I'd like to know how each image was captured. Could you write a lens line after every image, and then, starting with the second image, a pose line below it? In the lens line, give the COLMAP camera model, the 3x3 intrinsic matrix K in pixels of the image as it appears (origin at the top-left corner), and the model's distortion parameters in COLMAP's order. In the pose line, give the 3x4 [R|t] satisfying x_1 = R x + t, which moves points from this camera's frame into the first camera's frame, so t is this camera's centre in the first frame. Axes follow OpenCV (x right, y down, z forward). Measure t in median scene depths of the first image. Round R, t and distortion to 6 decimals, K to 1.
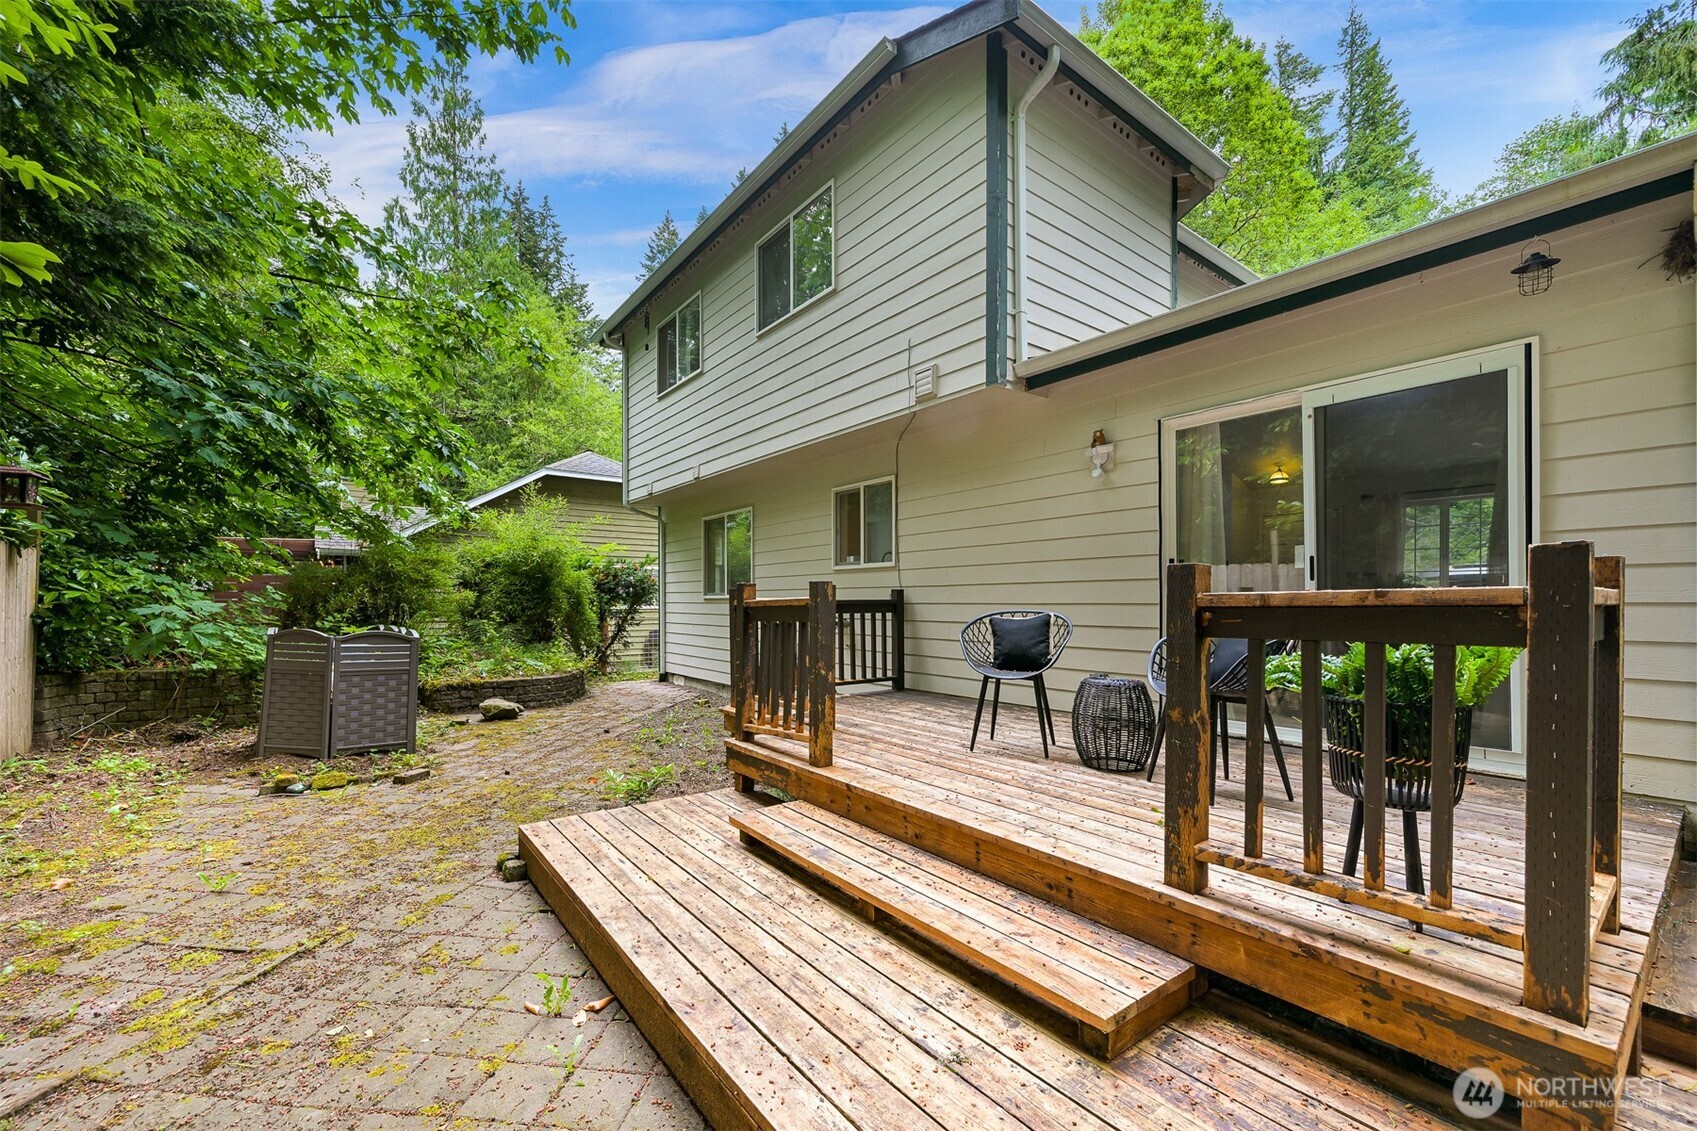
lens RADIAL K [[674.2, 0, 852.9], [0, 674.2, 584.4], [0, 0, 1]] dist [-0.001247, 0.000345]
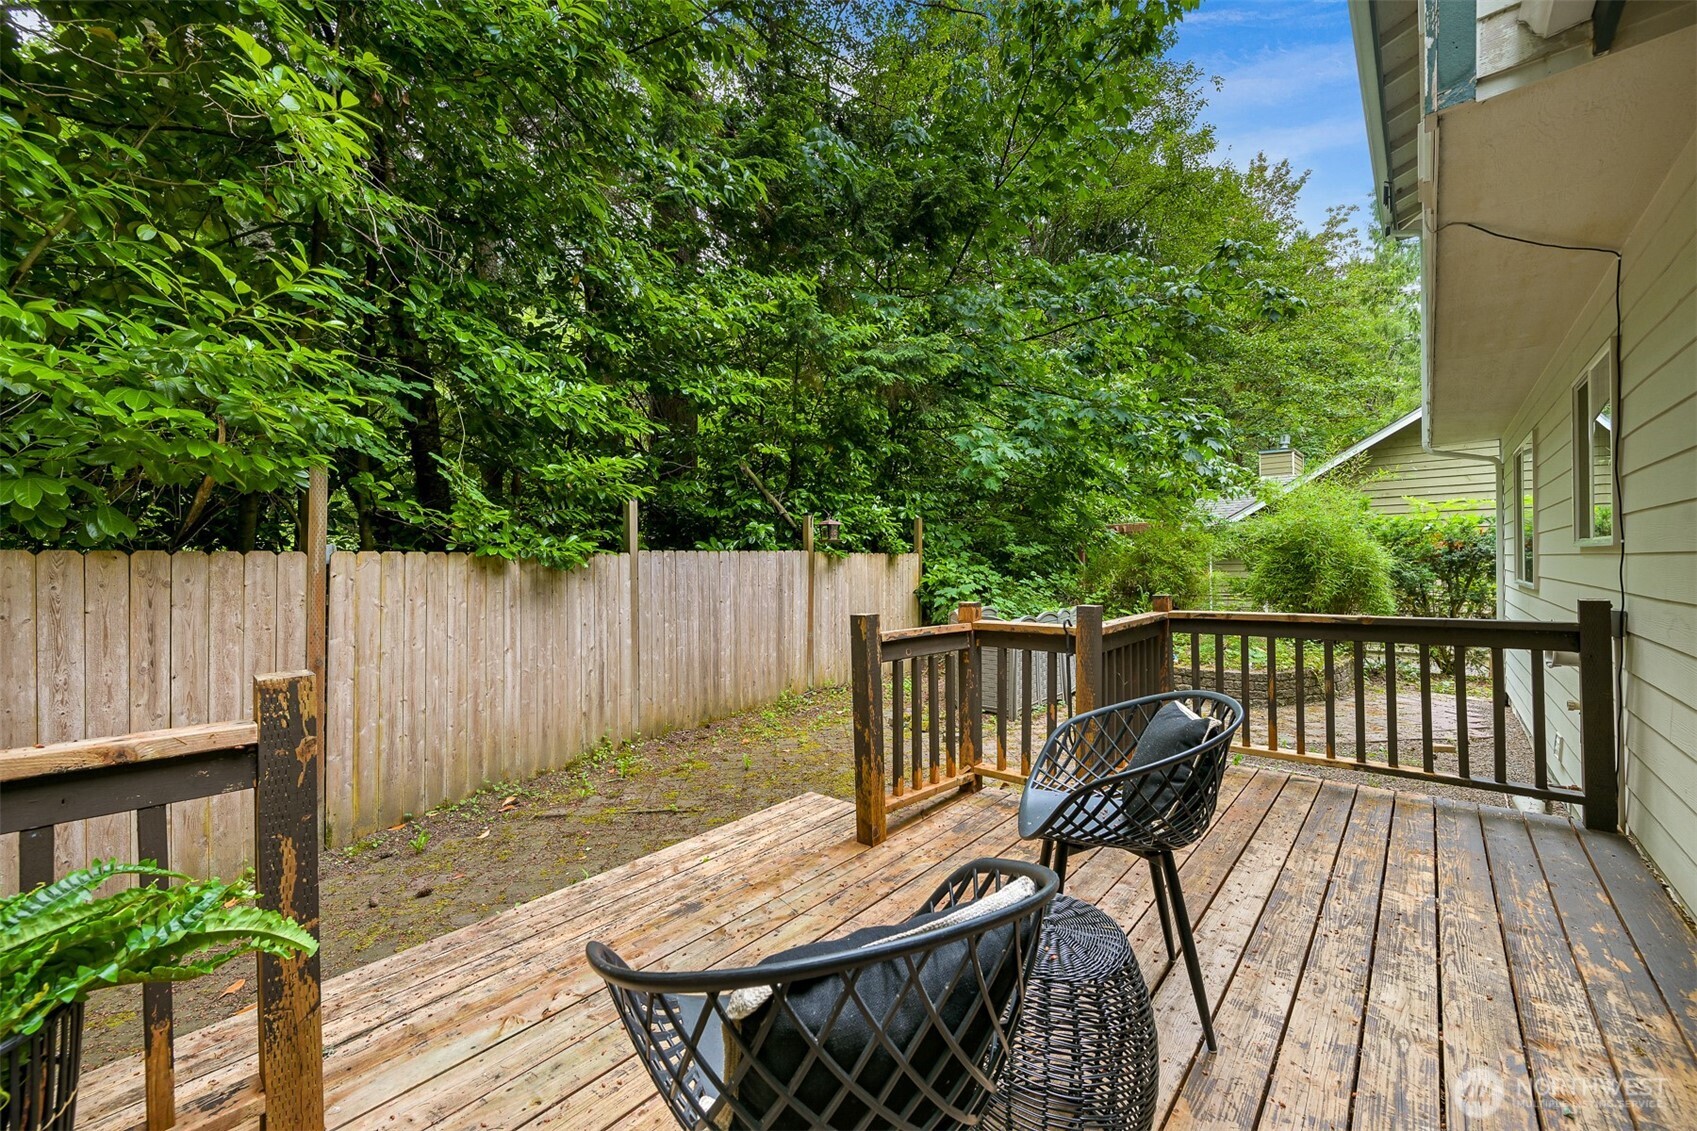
lens RADIAL K [[682.4, 0, 851.0], [0, 682.4, 557.5], [0, 0, 1]] dist [-0.000390, -0.000012]
pose [[0.206103, -0.008111, -0.978497, 0.740689], [0.035780, 0.999359, -0.000747, -0.069998], [0.977876, -0.034857, 0.206261, 0.804230]]
